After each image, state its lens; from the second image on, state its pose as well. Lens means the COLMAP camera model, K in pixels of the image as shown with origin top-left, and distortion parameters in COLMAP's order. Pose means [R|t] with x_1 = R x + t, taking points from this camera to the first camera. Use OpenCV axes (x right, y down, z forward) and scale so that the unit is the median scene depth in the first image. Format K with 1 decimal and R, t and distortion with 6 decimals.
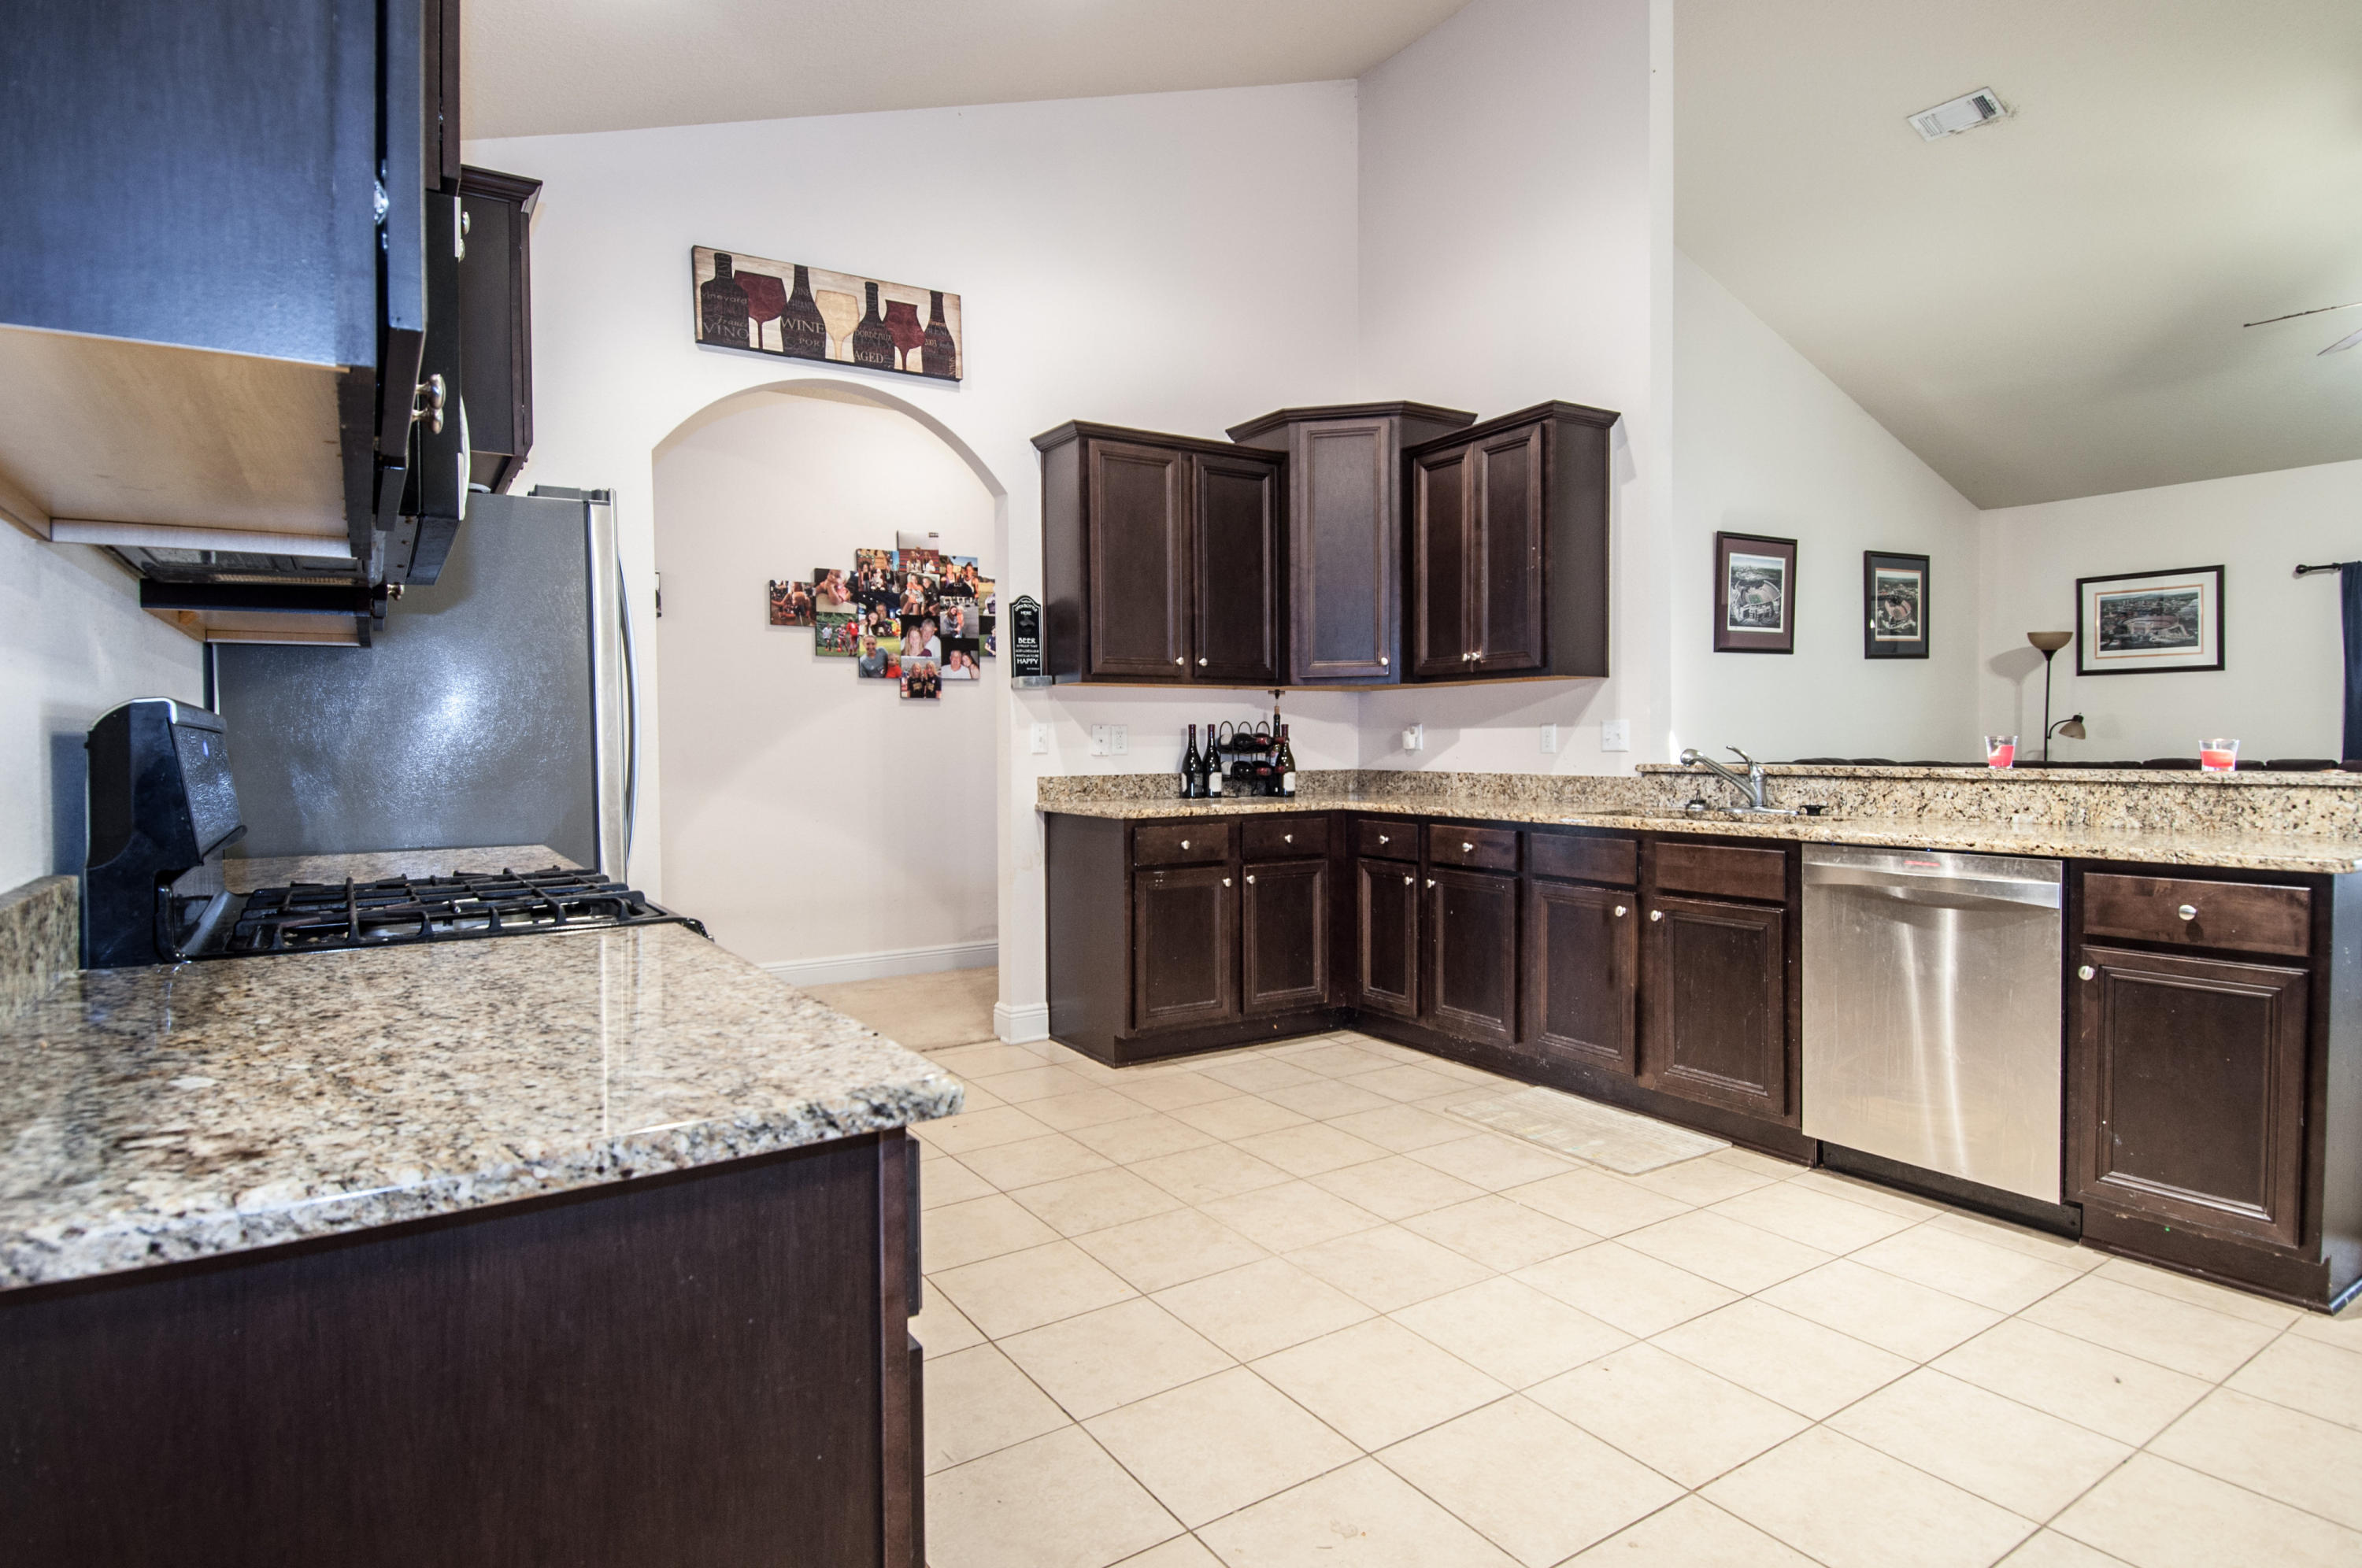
lens RADIAL K [[1234.3, 0, 1182.2], [0, 1234.3, 765.9], [0, 0, 1]] dist [0.051726, -0.055417]
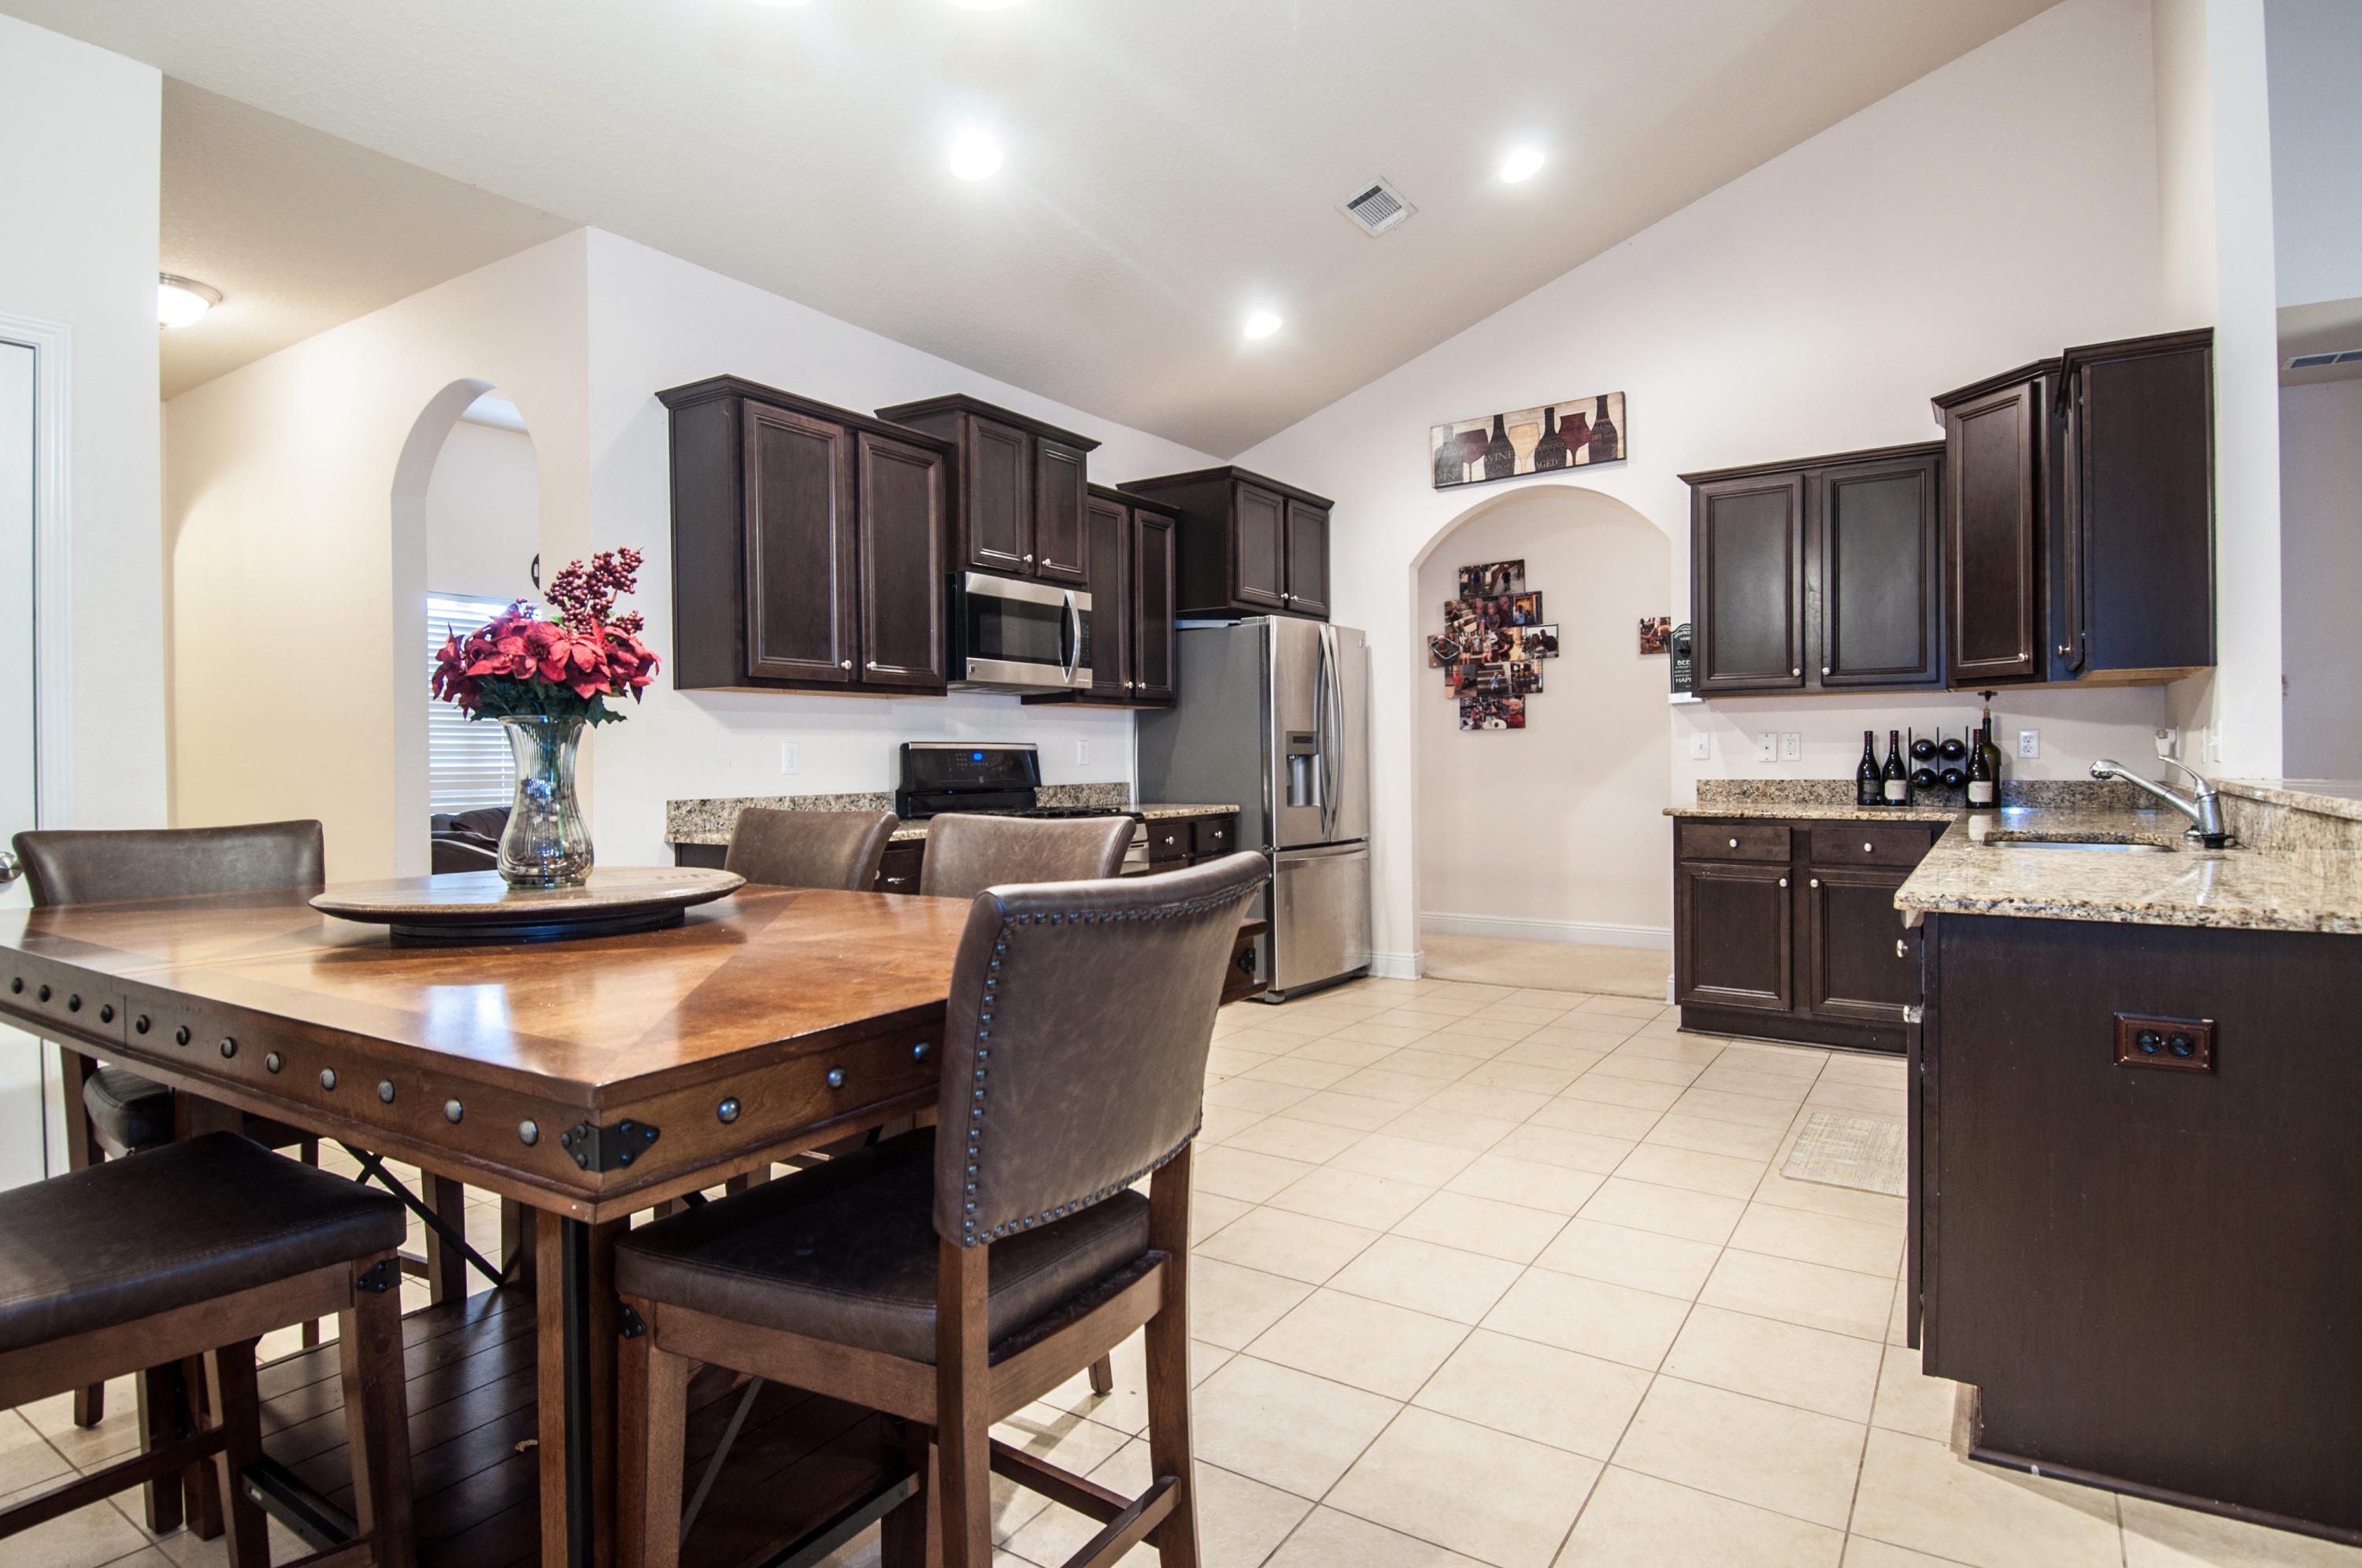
lens RADIAL K [[1234.3, 0, 1182.2], [0, 1234.3, 765.9], [0, 0, 1]] dist [0.051726, -0.055417]
pose [[0.401409, 0.011557, -0.915826, 0.795599], [-0.012295, 0.999898, 0.007229, -0.006751], [0.915816, 0.008358, 0.401510, 0.099121]]
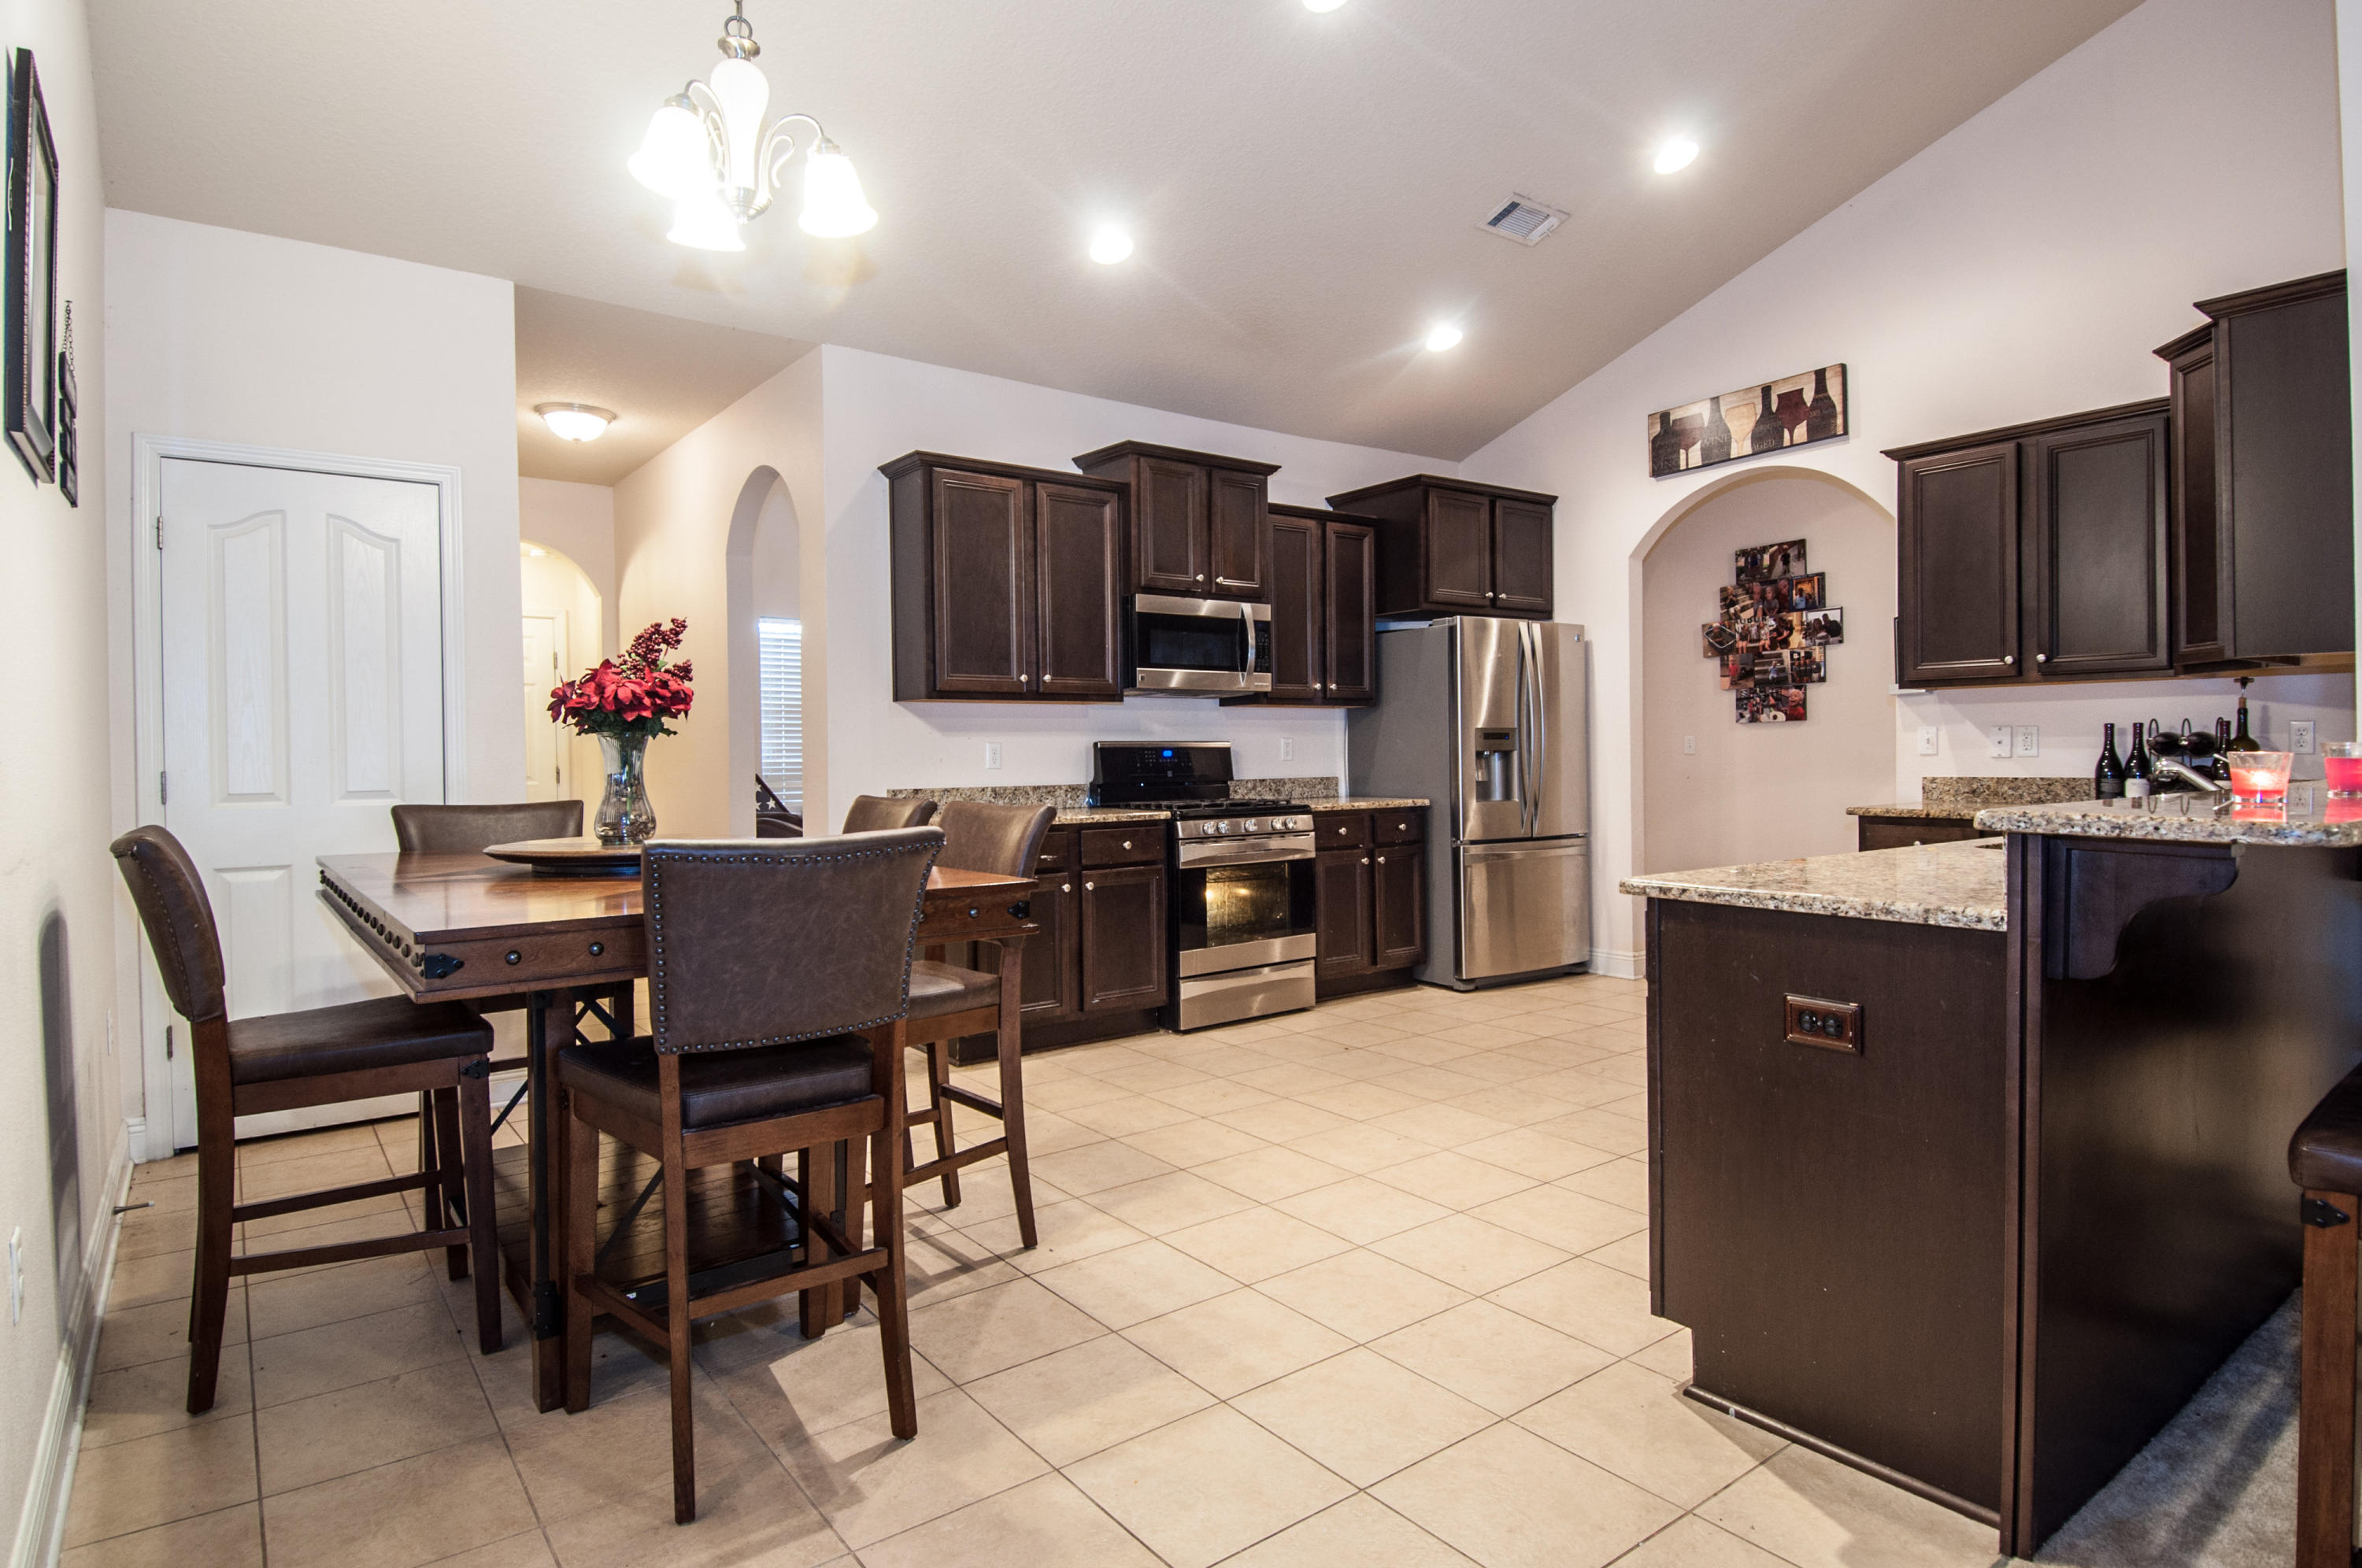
lens RADIAL K [[1261.4, 0, 1184.7], [0, 1261.4, 765.3], [0, 0, 1]] dist [0.052461, -0.057595]
pose [[0.069178, 0.016826, -0.997462, 0.988359], [-0.009198, 0.999826, 0.016228, -0.013770], [0.997562, 0.008053, 0.069320, 0.305065]]
